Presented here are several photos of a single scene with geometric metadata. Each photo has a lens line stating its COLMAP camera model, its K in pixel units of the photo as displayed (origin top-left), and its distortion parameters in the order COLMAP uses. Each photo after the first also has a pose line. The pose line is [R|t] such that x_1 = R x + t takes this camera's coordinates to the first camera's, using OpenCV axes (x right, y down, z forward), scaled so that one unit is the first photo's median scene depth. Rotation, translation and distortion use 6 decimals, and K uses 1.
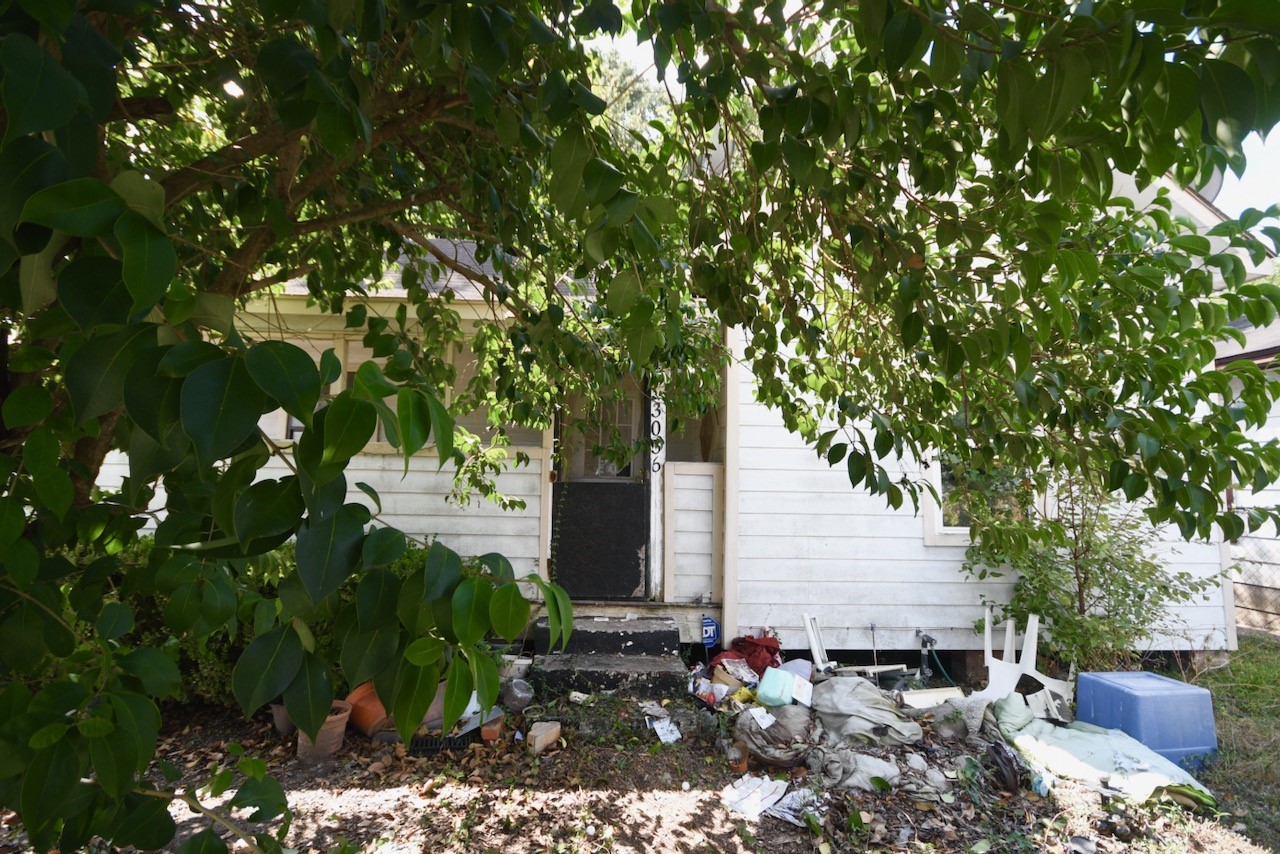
lens RADIAL K [[592.6, 0, 634.9], [0, 592.6, 434.1], [0, 0, 1]] dist [-0.002905, -0.001083]
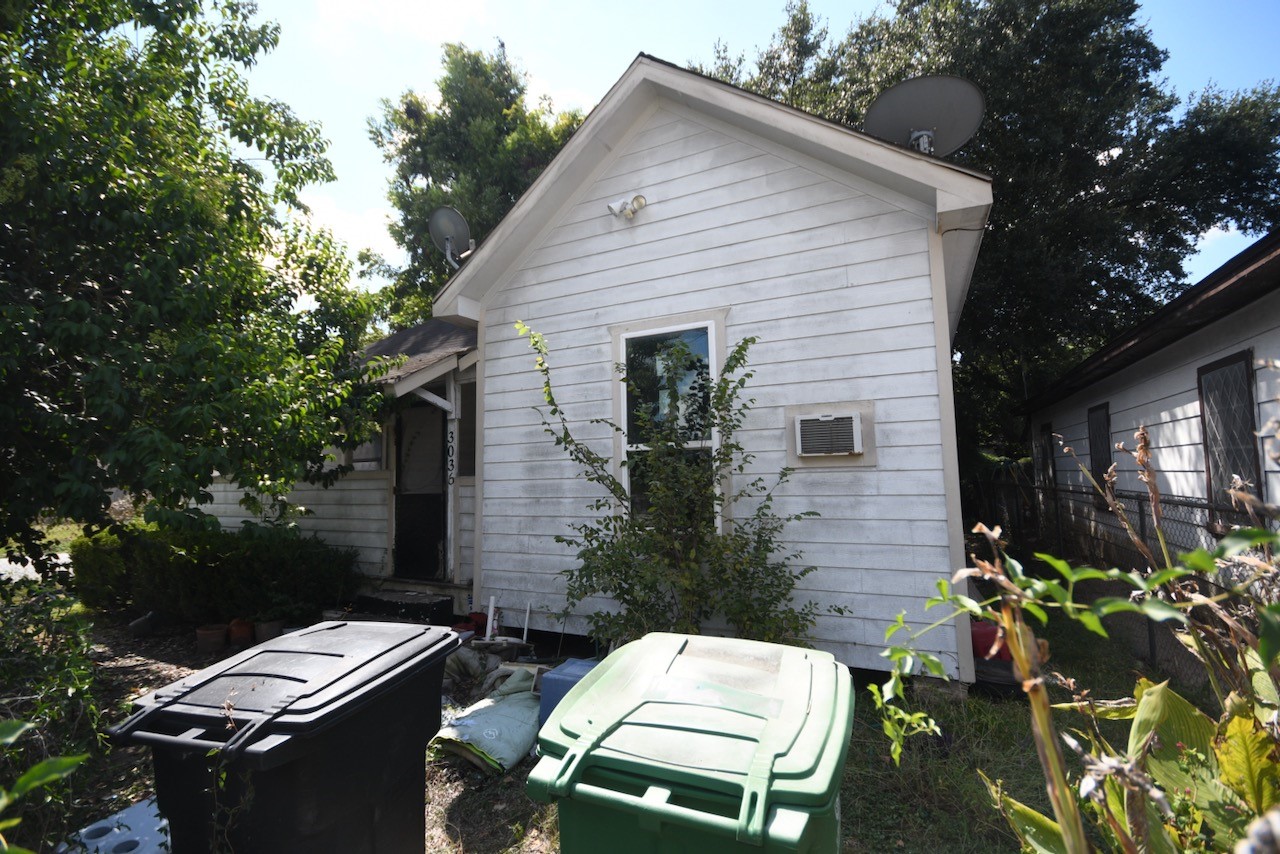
lens RADIAL K [[592.6, 0, 634.9], [0, 592.6, 434.1], [0, 0, 1]] dist [-0.002905, -0.001083]
pose [[0.862931, -0.074086, -0.499862, 1.078171], [0.076997, 0.996921, -0.014833, 0.003116], [0.499422, -0.025688, 0.865978, 0.071316]]
